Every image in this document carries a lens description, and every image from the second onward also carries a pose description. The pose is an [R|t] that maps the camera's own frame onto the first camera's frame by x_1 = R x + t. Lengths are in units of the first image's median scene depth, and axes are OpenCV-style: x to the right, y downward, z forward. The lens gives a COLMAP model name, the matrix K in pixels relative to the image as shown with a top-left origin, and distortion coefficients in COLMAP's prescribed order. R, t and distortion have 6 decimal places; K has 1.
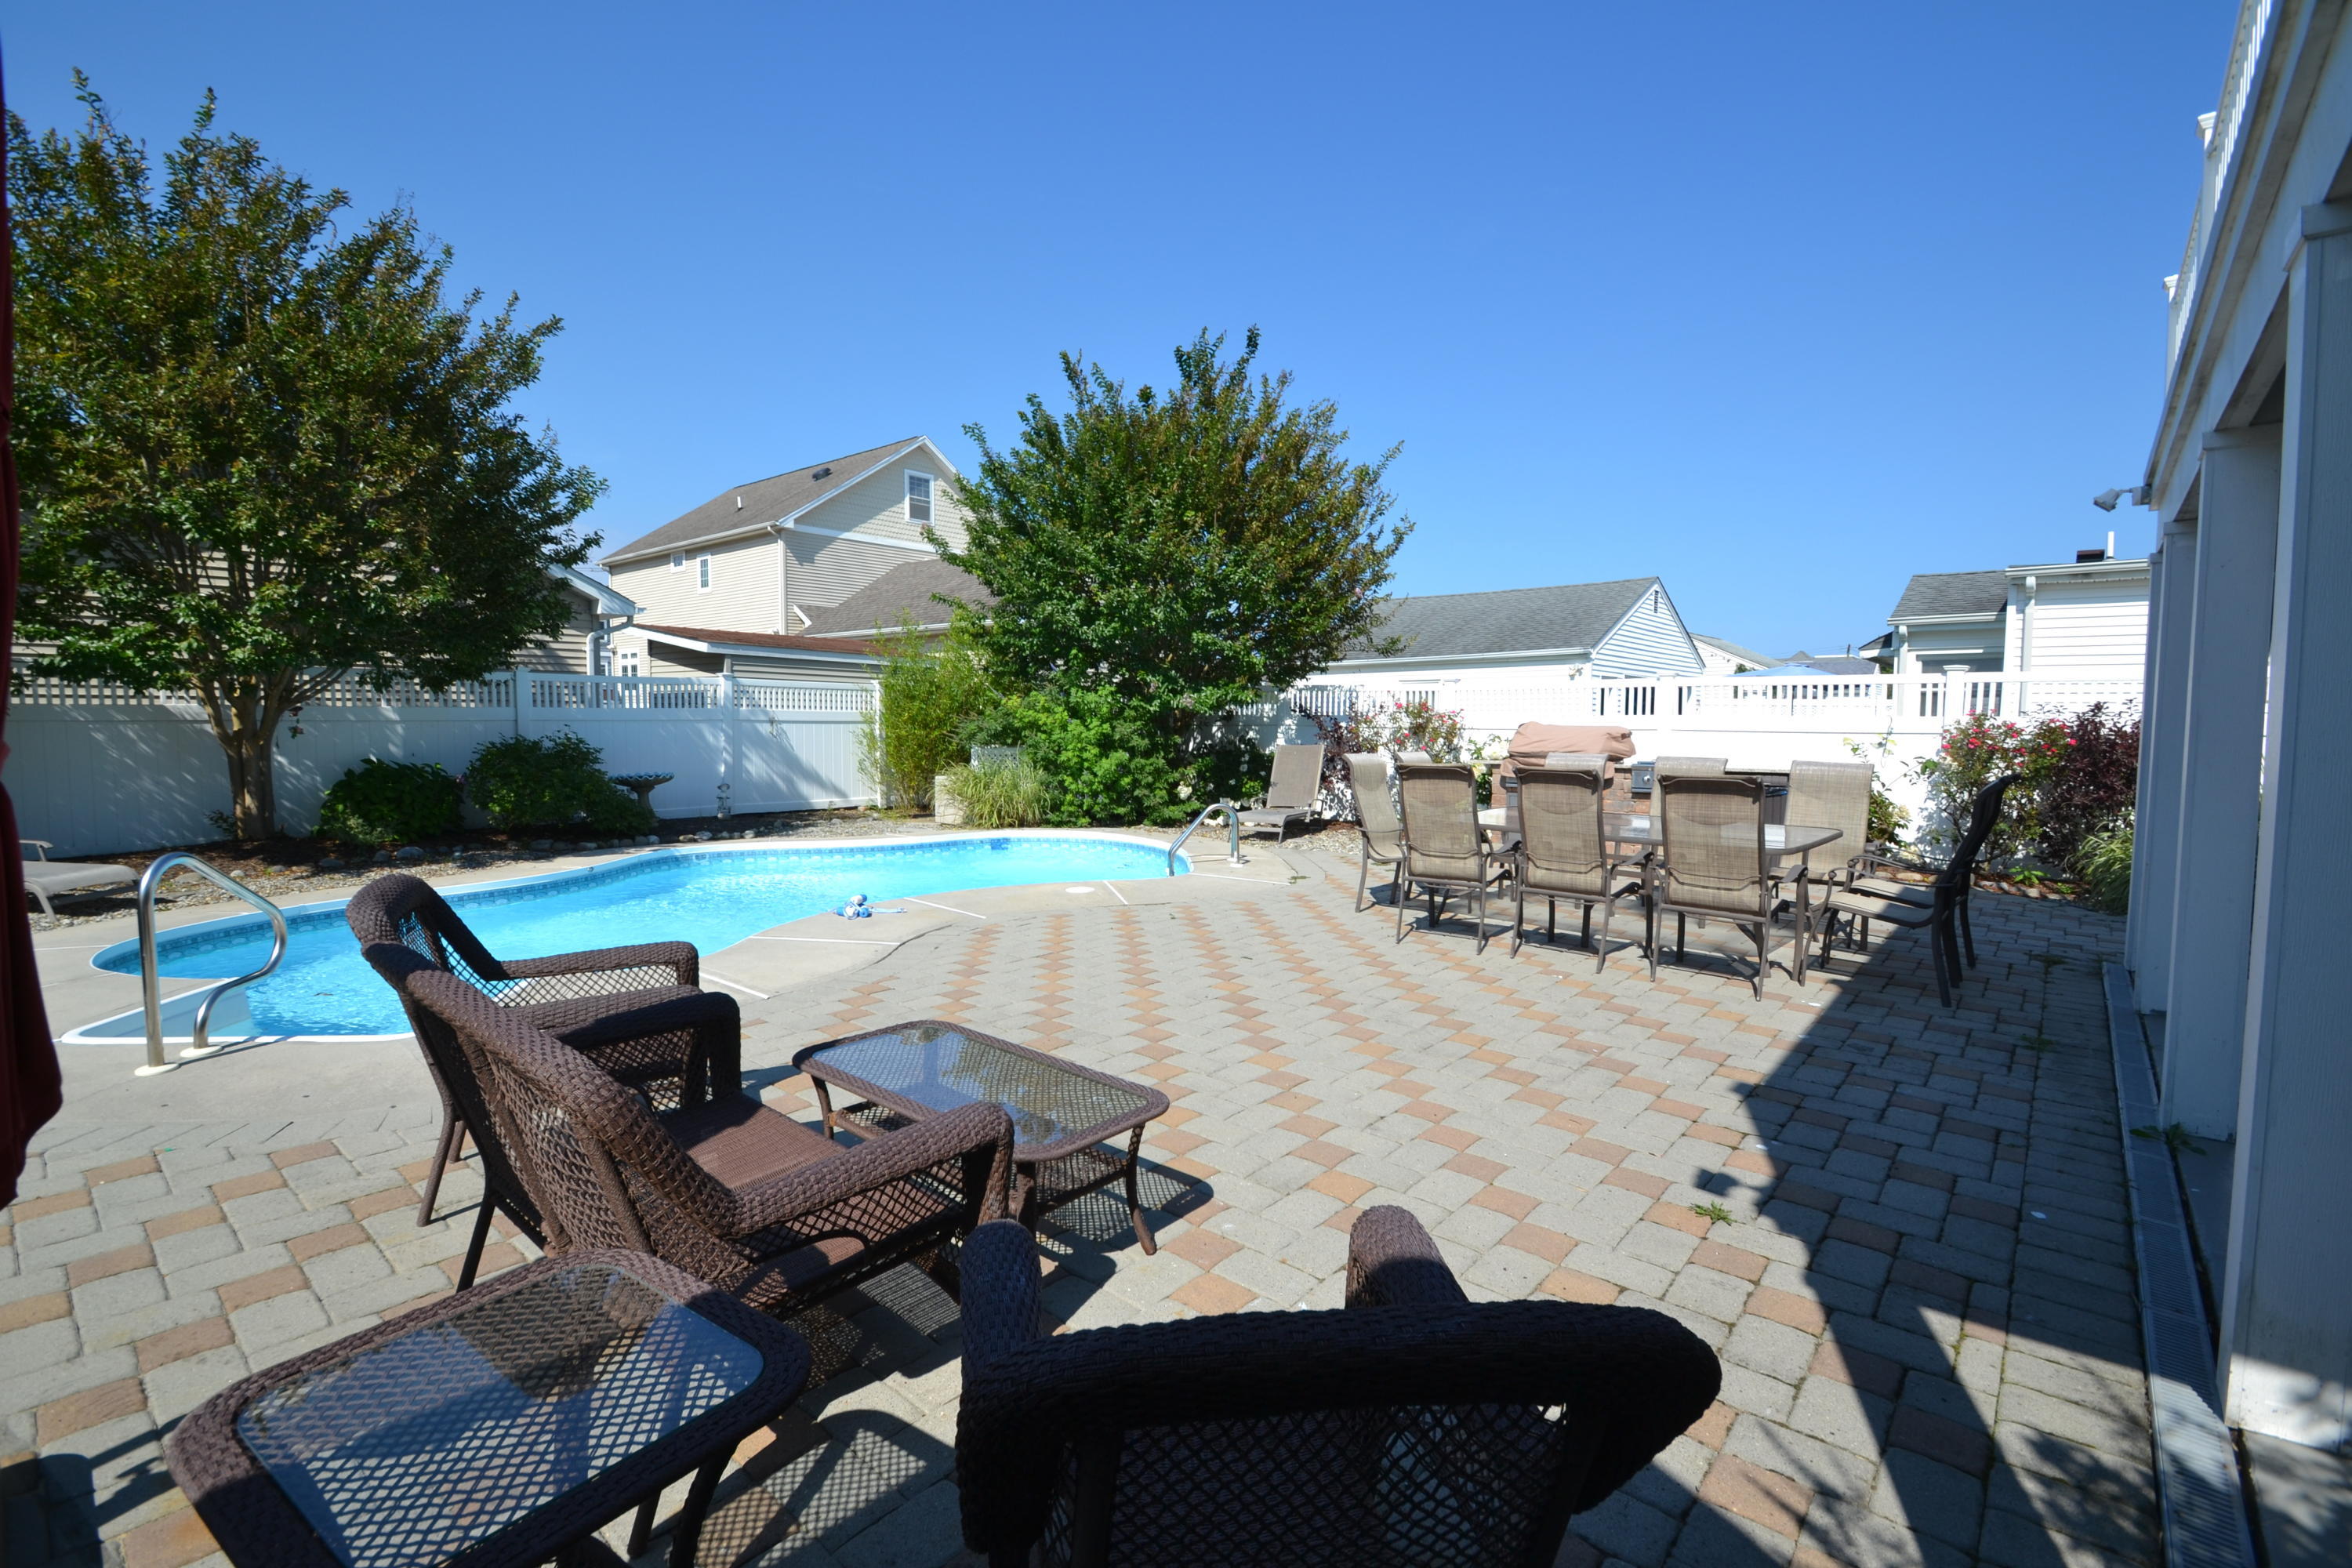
lens RADIAL K [[1061.7, 0, 1162.7], [0, 1061.7, 786.1], [0, 0, 1]] dist [0.002450, -0.009112]
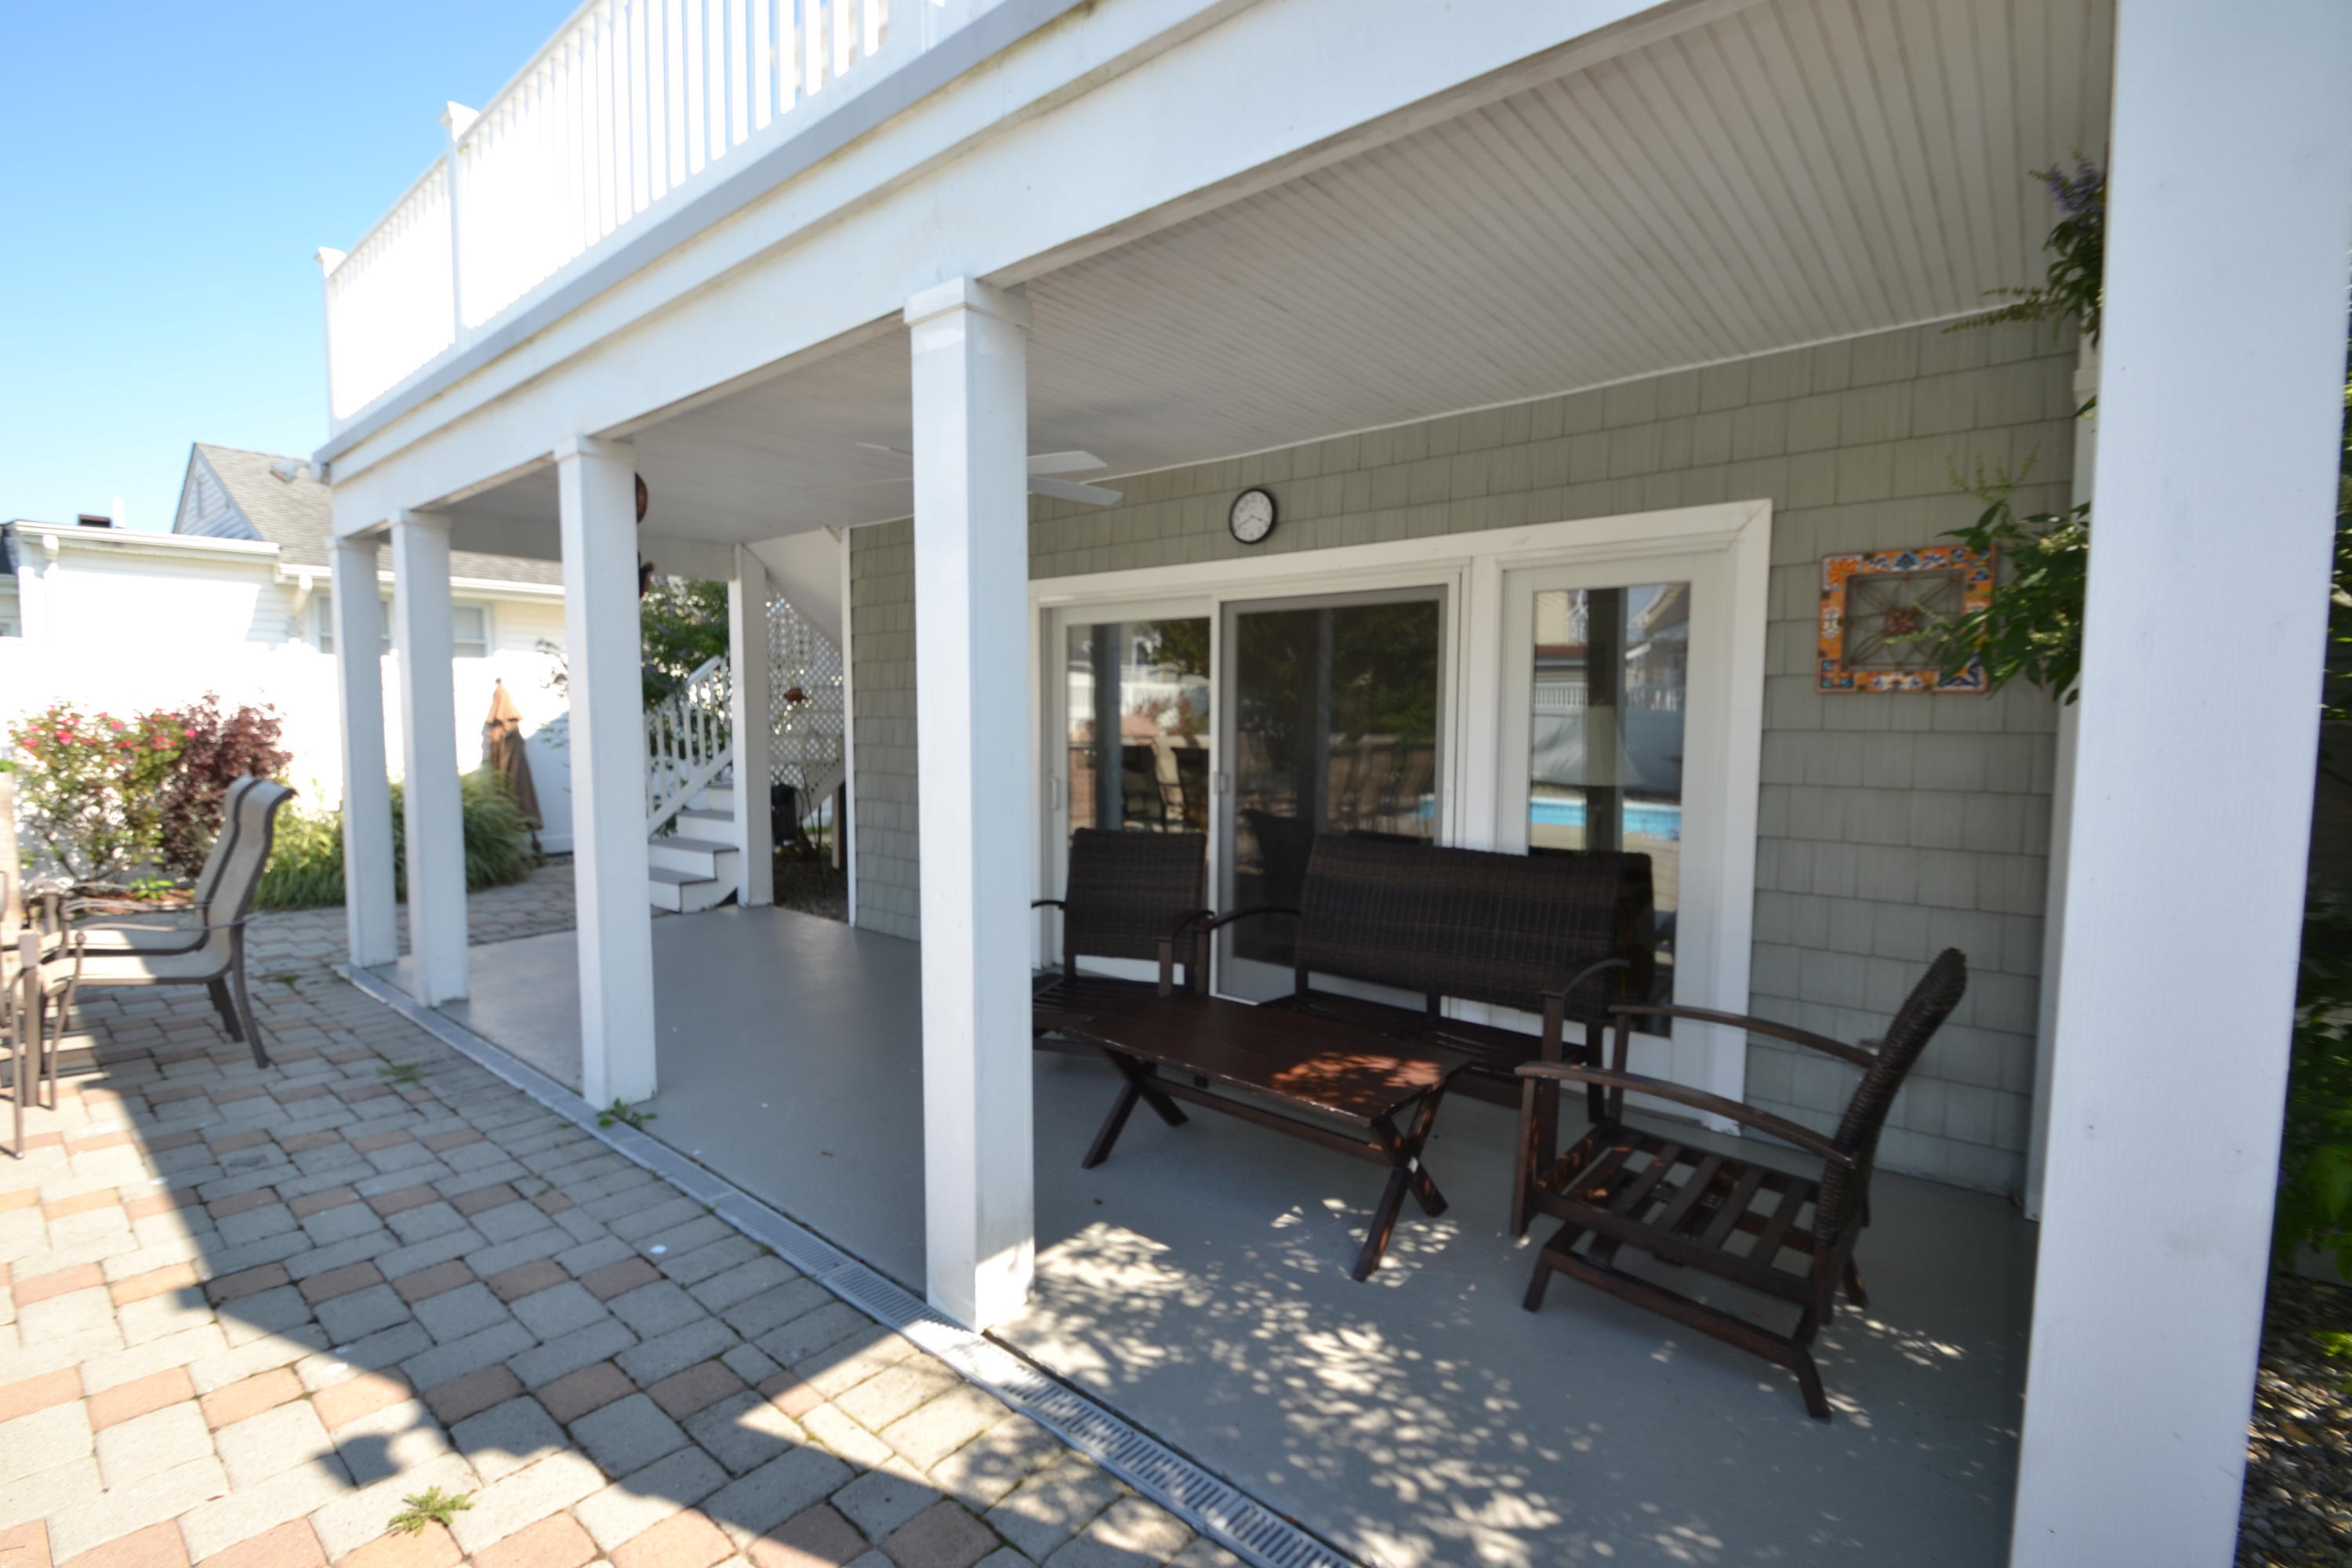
lens RADIAL K [[1061.7, 0, 1172.4], [0, 1061.7, 788.4], [0, 0, 1]] dist [0.002450, -0.009112]
pose [[0.002097, -0.071632, 0.997429, -0.054228], [0.057905, 0.995766, 0.071391, -0.028985], [-0.998320, 0.057606, 0.006236, 0.471182]]
